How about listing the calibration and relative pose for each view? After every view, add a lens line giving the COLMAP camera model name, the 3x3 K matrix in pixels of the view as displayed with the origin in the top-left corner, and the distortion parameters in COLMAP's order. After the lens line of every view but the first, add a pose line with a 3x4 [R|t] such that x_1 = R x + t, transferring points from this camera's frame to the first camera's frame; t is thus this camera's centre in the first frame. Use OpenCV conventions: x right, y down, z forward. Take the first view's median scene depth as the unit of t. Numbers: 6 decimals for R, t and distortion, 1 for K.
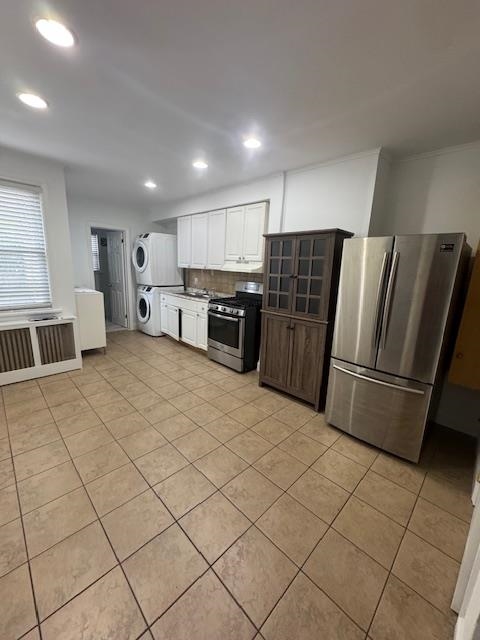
lens RADIAL K [[254.0, 0, 240.9], [0, 254.0, 318.2], [0, 0, 1]] dist [-0.001482, 0.000234]
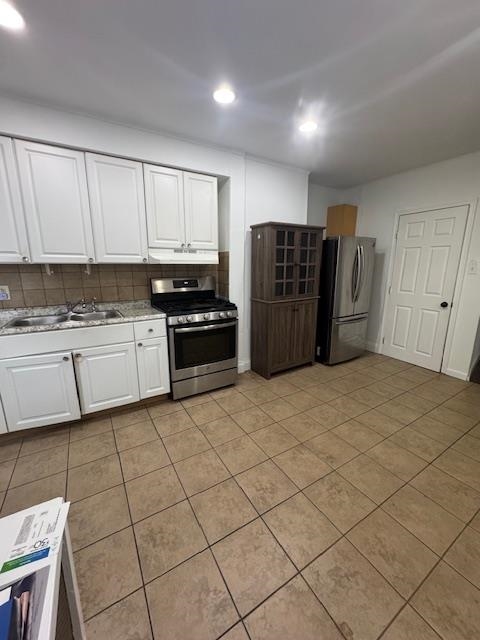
lens RADIAL K [[254.0, 0, 240.9], [0, 254.0, 318.2], [0, 0, 1]] dist [-0.001482, 0.000234]
pose [[0.242680, -0.254322, 0.936177, -0.849649], [0.201106, 0.957250, 0.207916, -0.191695], [-0.949033, 0.137814, 0.283451, 0.828565]]
